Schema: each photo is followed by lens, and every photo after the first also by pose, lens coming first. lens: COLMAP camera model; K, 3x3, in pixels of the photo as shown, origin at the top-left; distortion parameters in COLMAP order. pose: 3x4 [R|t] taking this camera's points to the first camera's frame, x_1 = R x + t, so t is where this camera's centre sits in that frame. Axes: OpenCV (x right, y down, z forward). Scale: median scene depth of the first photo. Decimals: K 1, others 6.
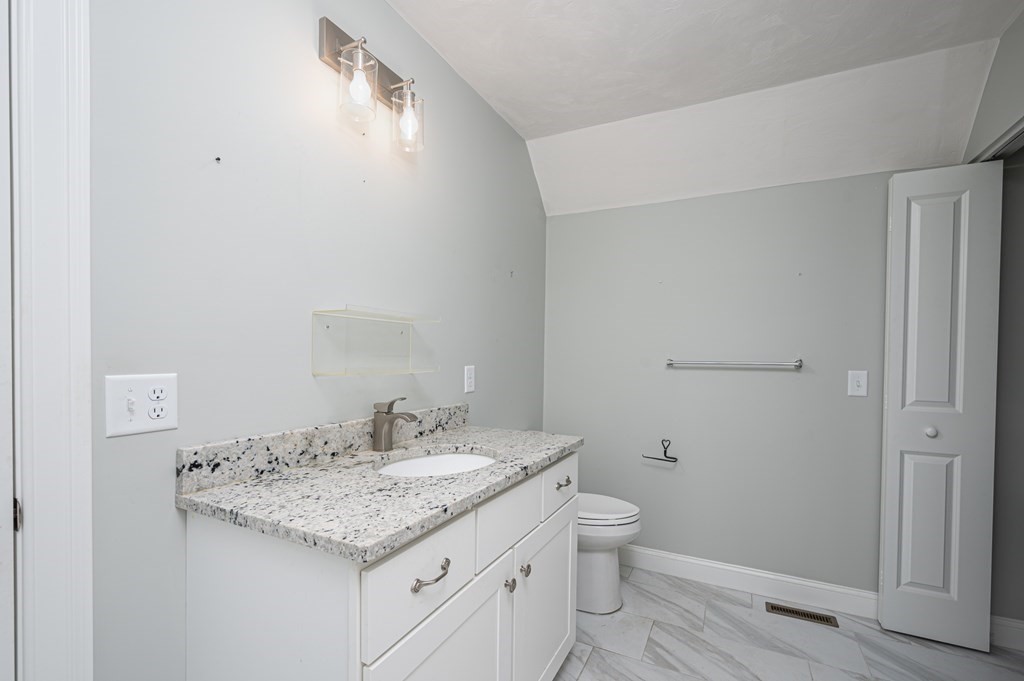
lens RADIAL K [[425.0, 0, 489.8], [0, 425.0, 360.8], [0, 0, 1]] dist [0.000736, -0.000052]
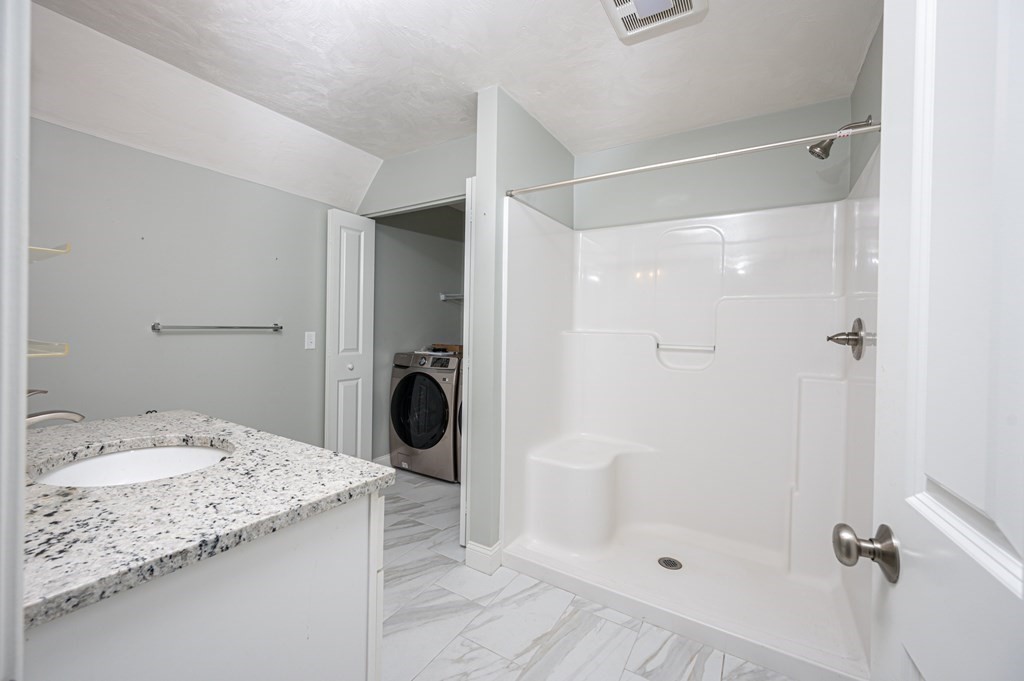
lens RADIAL K [[412.0, 0, 512.7], [0, 412.0, 327.6], [0, 0, 1]] dist [-0.000281, 0.000063]
pose [[0.104241, -0.008601, 0.994515, -0.997782], [-0.003856, 0.999952, 0.009052, -0.015543], [-0.994545, -0.004778, 0.104203, 0.326201]]
